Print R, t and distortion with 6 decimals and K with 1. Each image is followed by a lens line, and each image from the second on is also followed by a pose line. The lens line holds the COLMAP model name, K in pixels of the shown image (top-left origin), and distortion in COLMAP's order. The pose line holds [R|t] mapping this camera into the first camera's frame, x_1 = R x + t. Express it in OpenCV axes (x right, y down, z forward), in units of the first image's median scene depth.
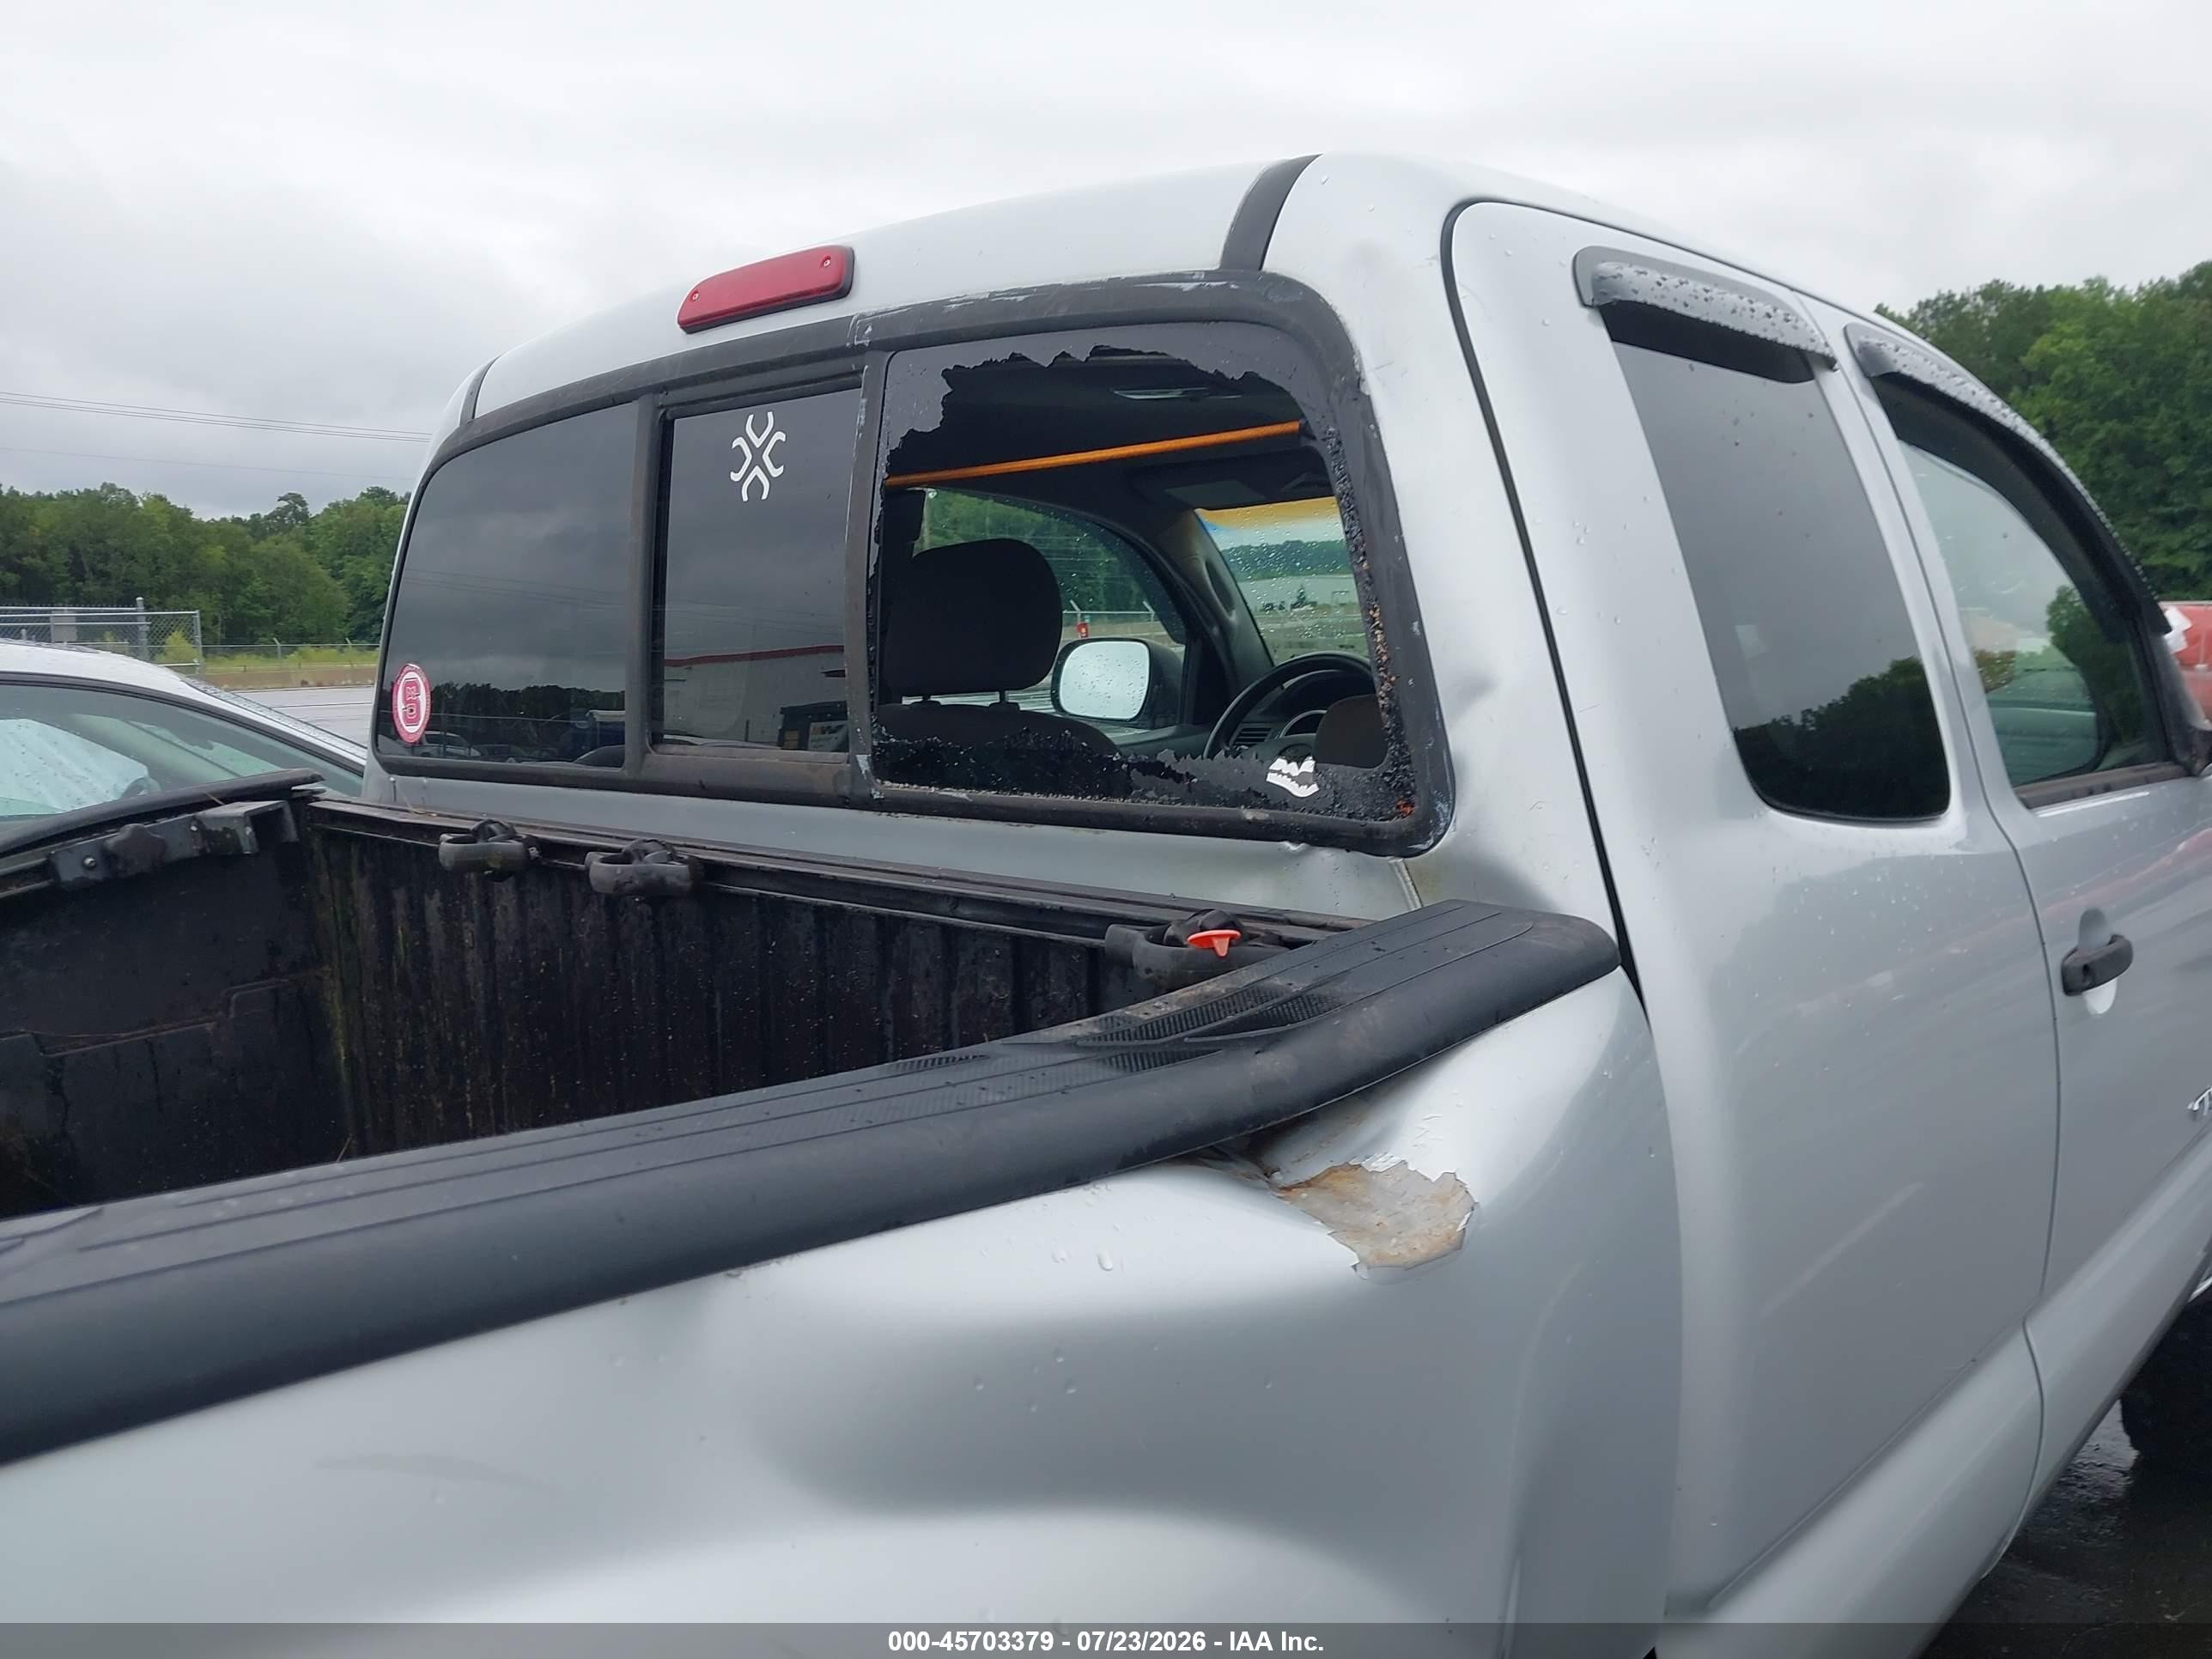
lens RADIAL K [[1709.8, 0, 1103.7], [0, 1709.8, 910.9], [0, 0, 1]] dist [0.067275, -0.086041]
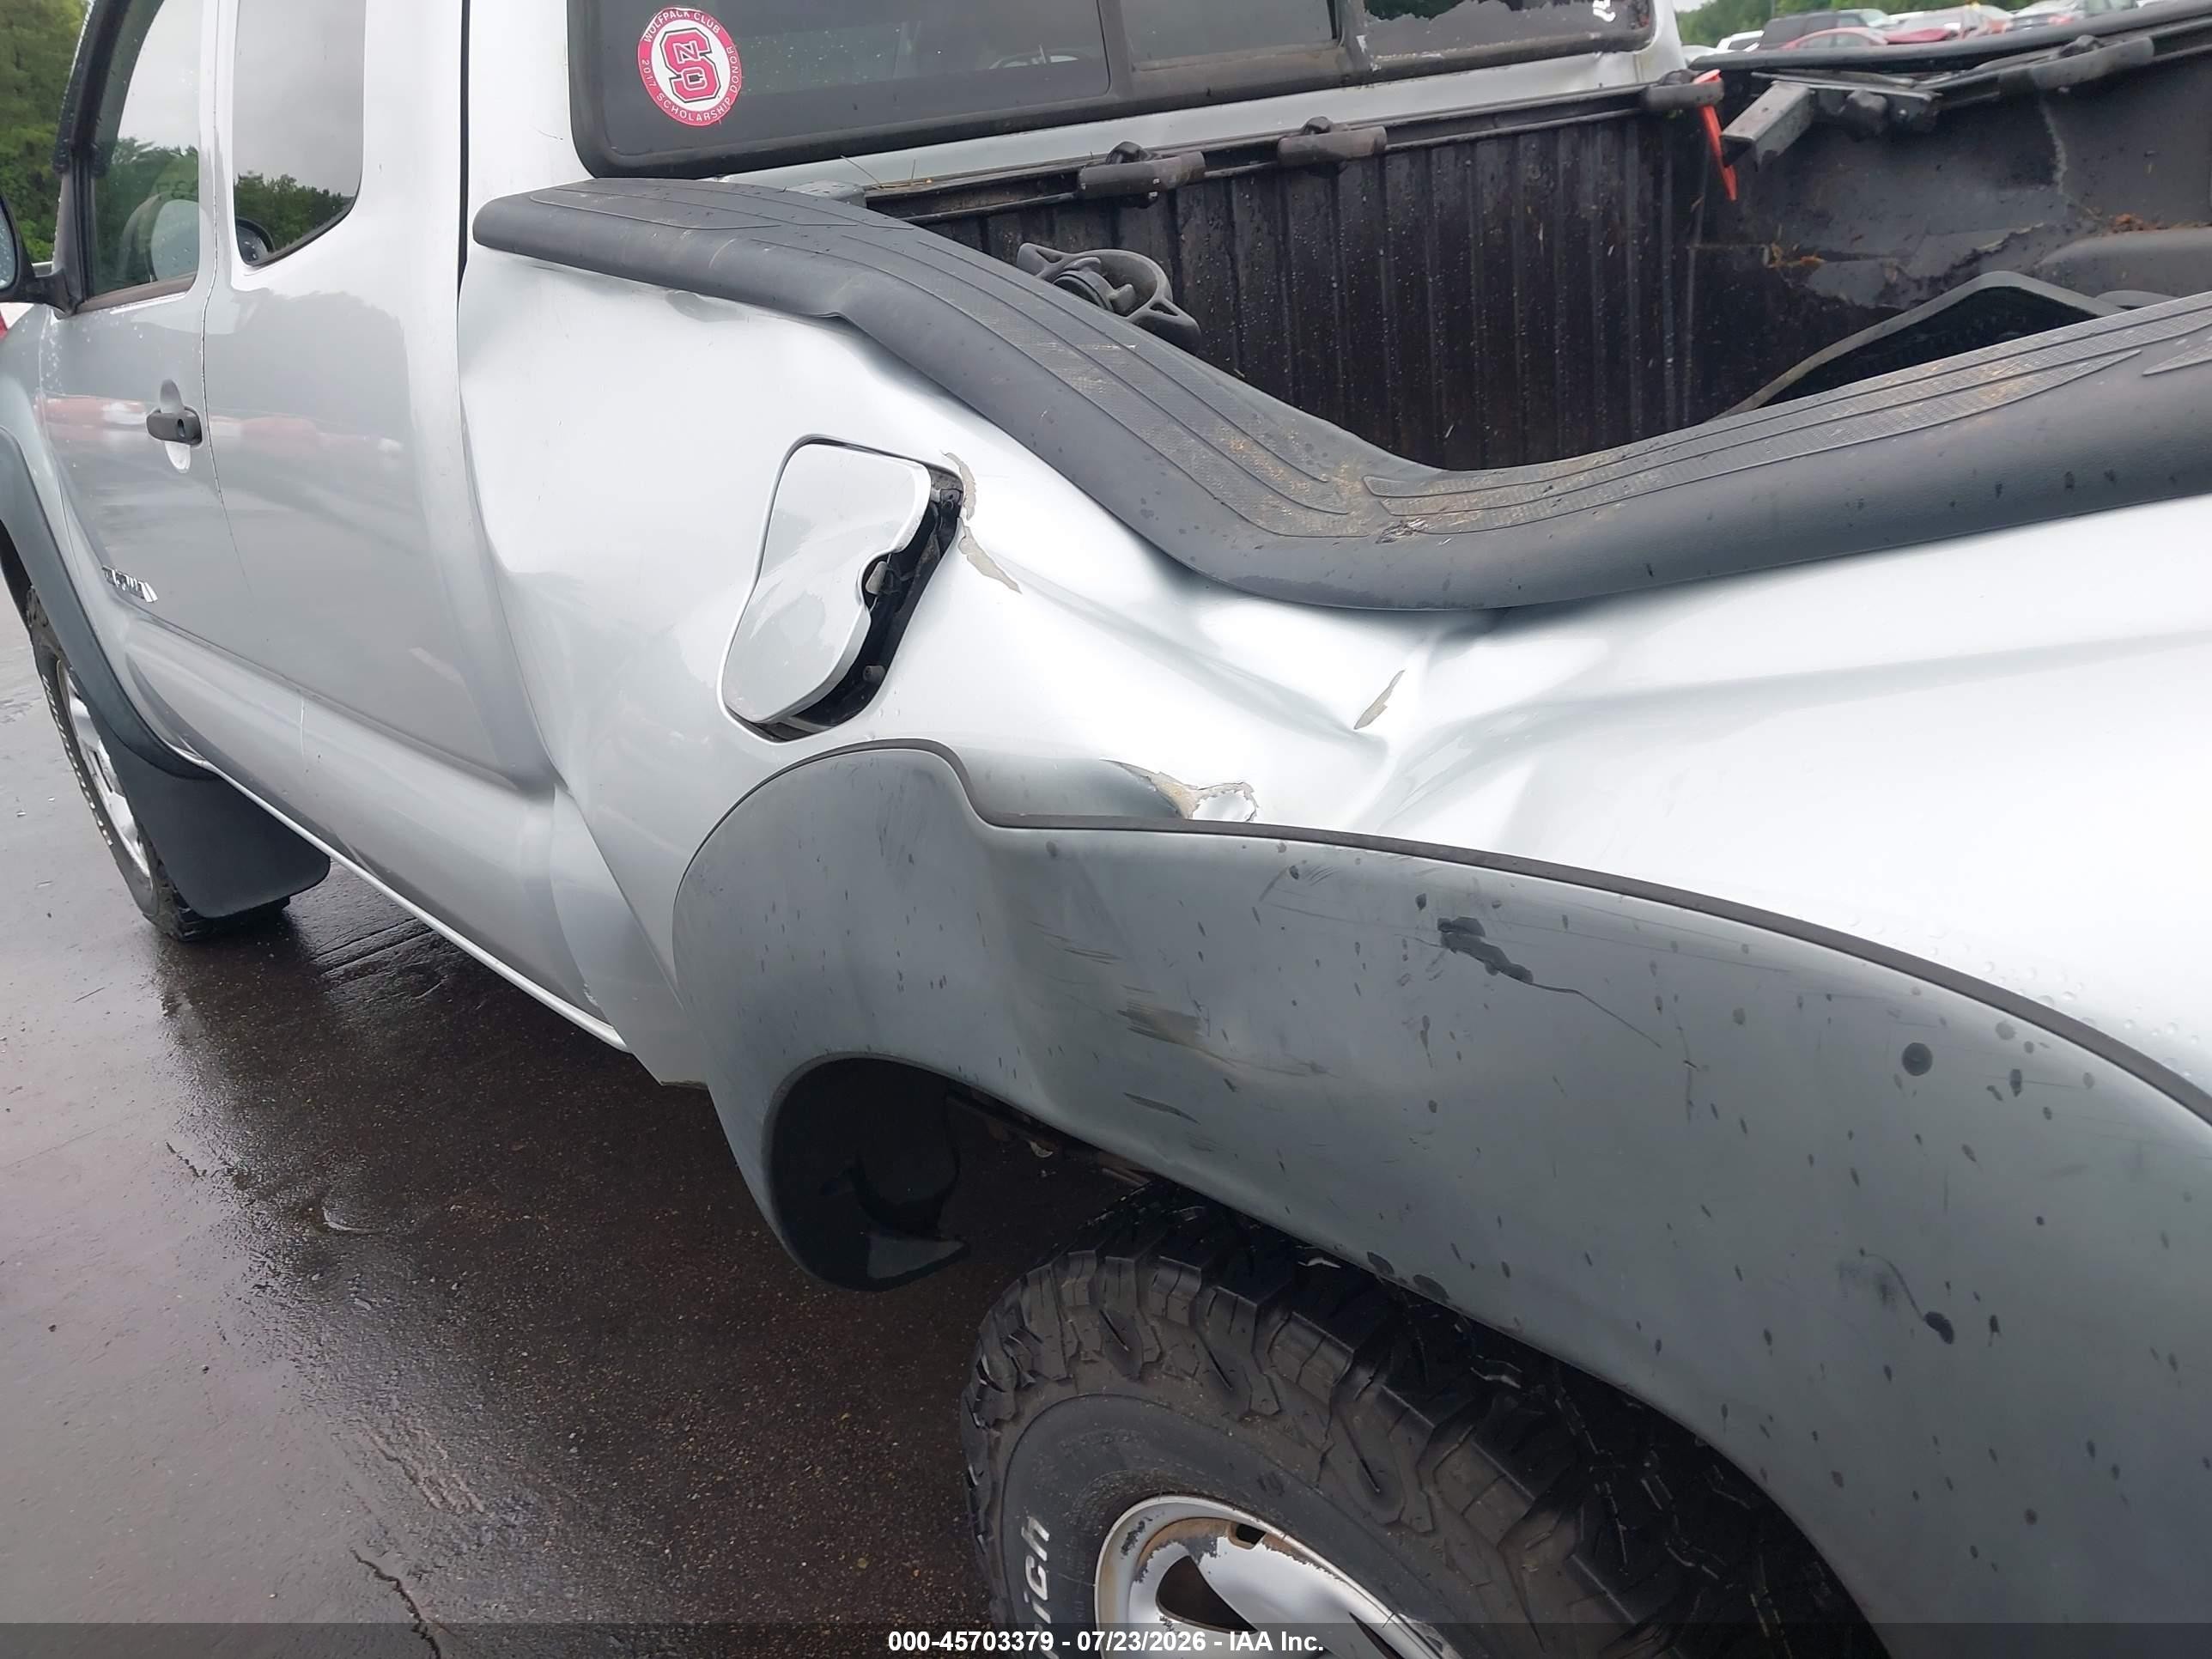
lens RADIAL K [[1771.1, 0, 1106.0], [0, 1771.1, 877.6], [0, 0, 1]] dist [-0.007329, -0.003152]
pose [[0.138942, -0.388863, 0.910758, -1.510973], [0.278068, 0.897998, 0.340994, -0.028782], [-0.950459, 0.205875, 0.232900, 0.945110]]
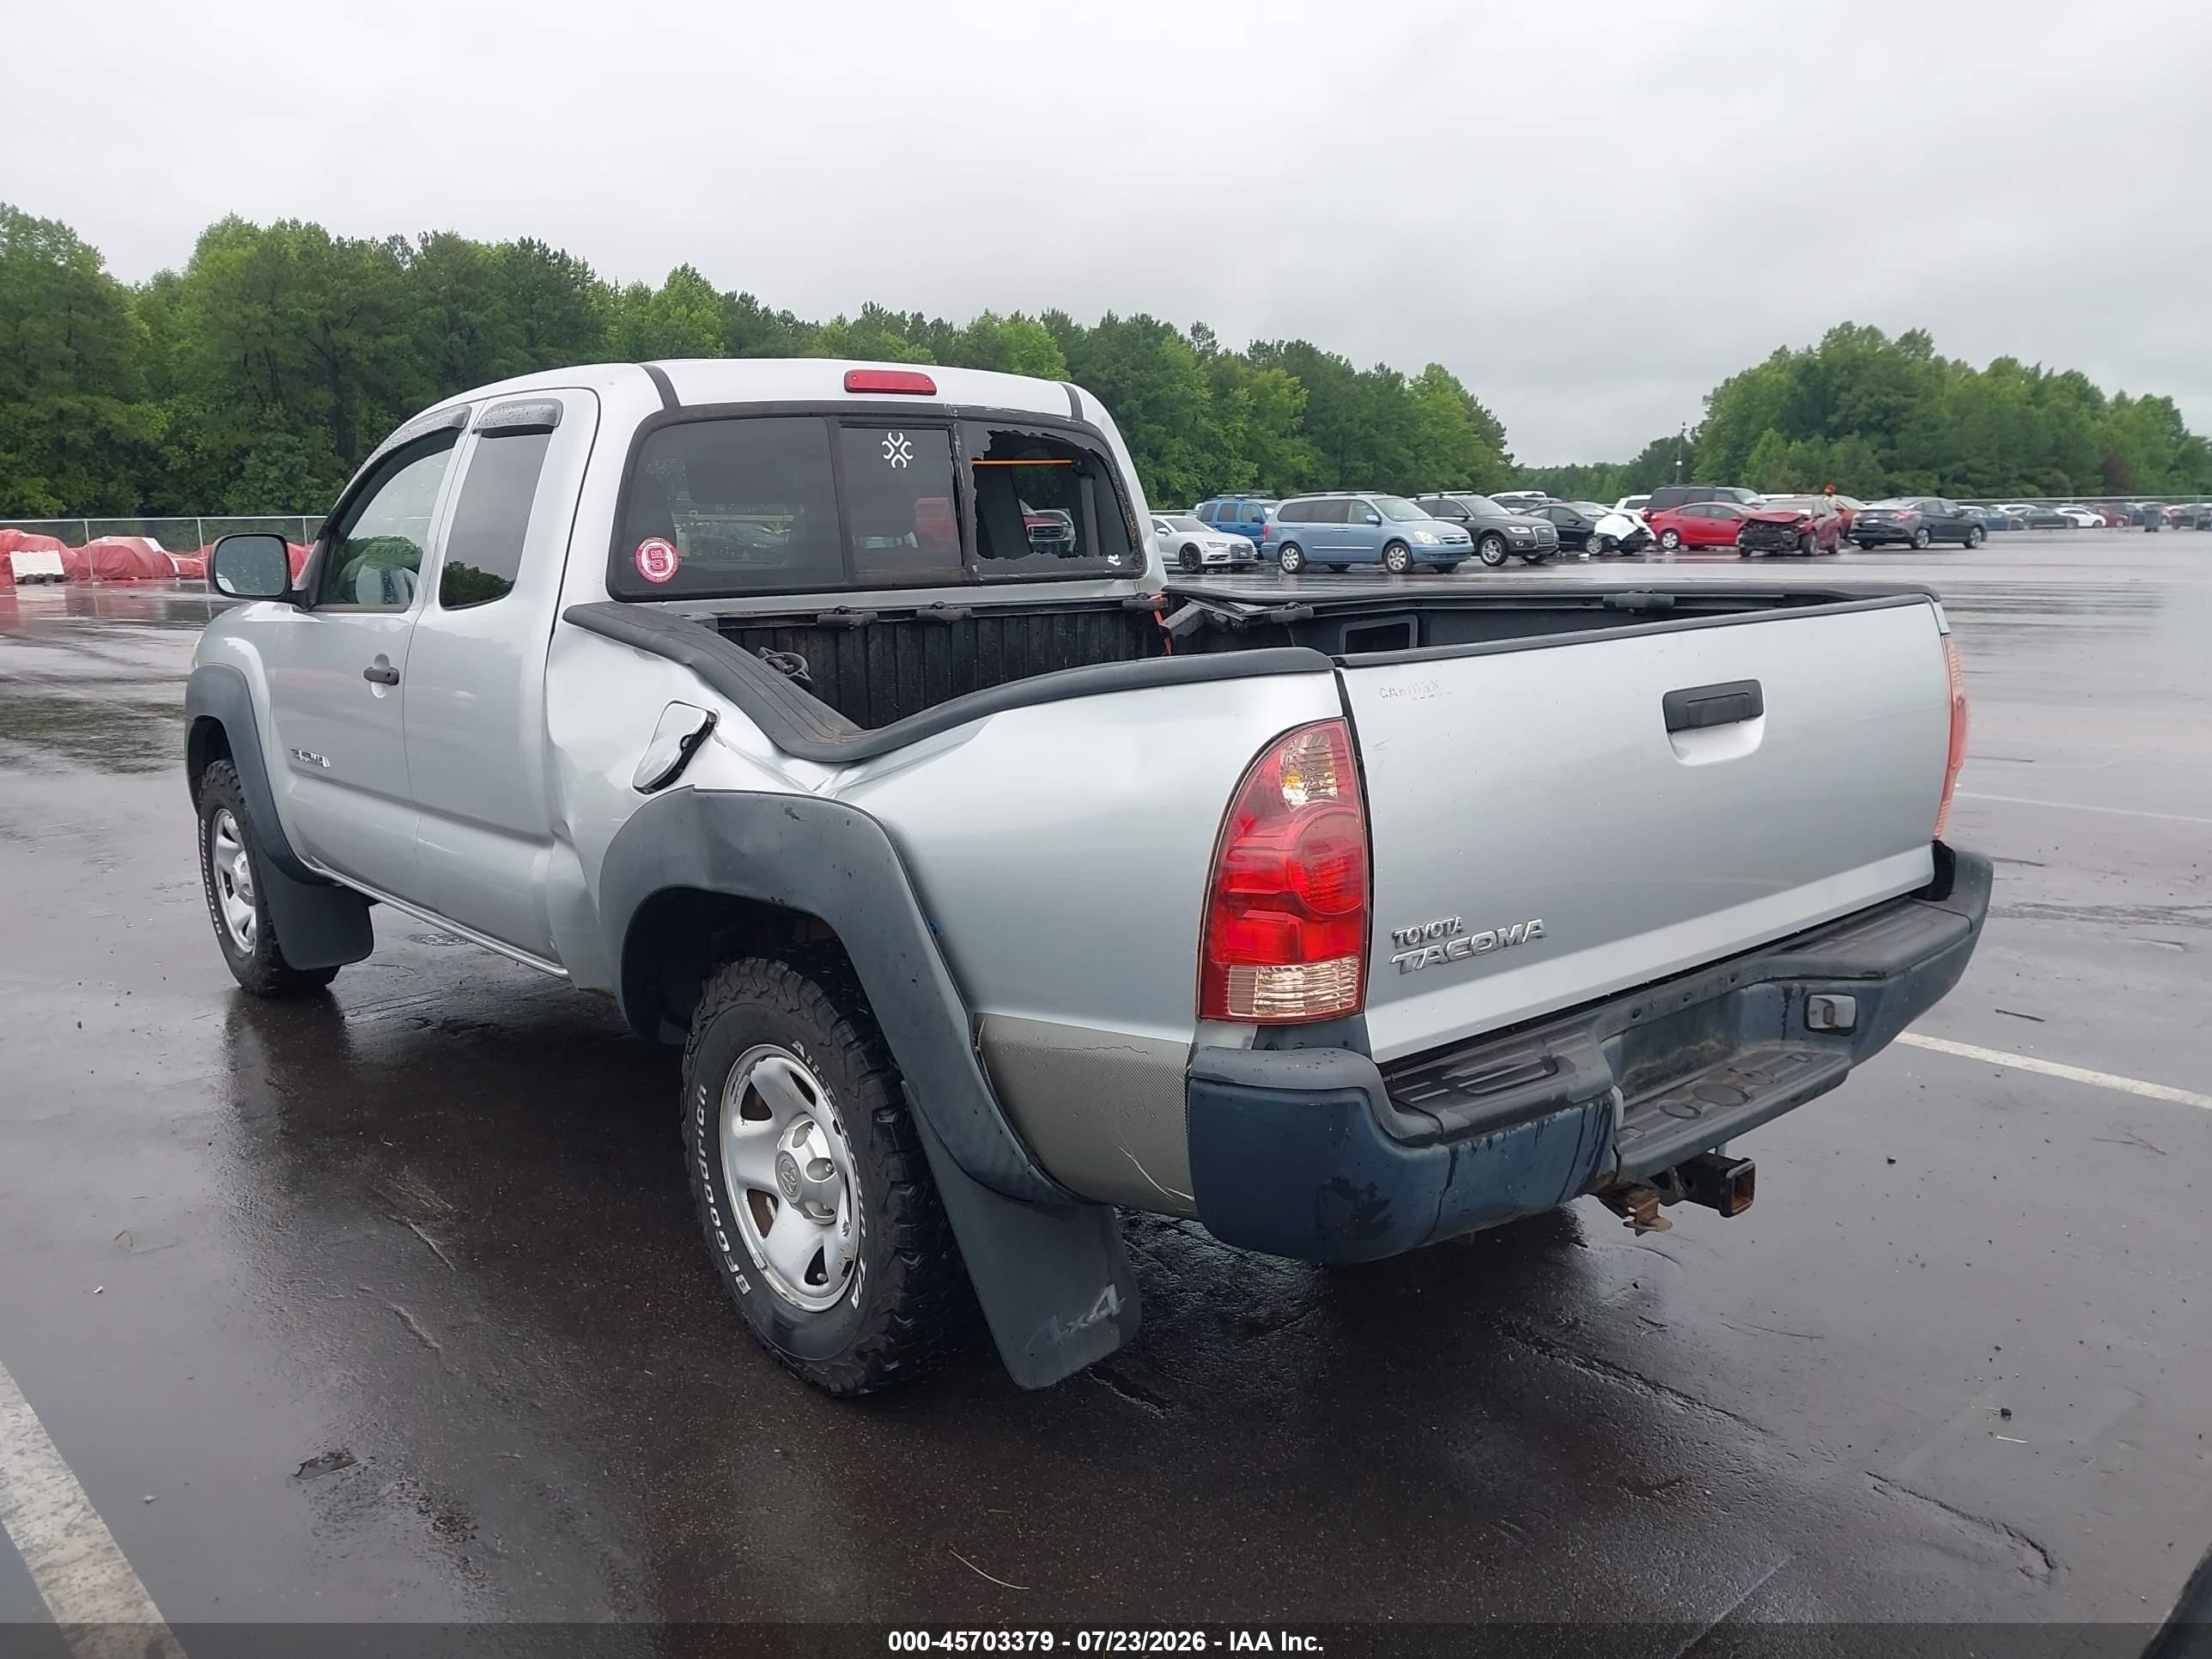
lens RADIAL K [[1772.6, 0, 1112.7], [0, 1772.6, 857.5], [0, 0, 1]] dist [0.060226, -0.112248]
pose [[0.117870, -0.176784, 0.977166, -2.815449], [0.173586, 0.972543, 0.155009, -0.035745], [-0.977740, 0.151351, 0.145321, 0.413798]]
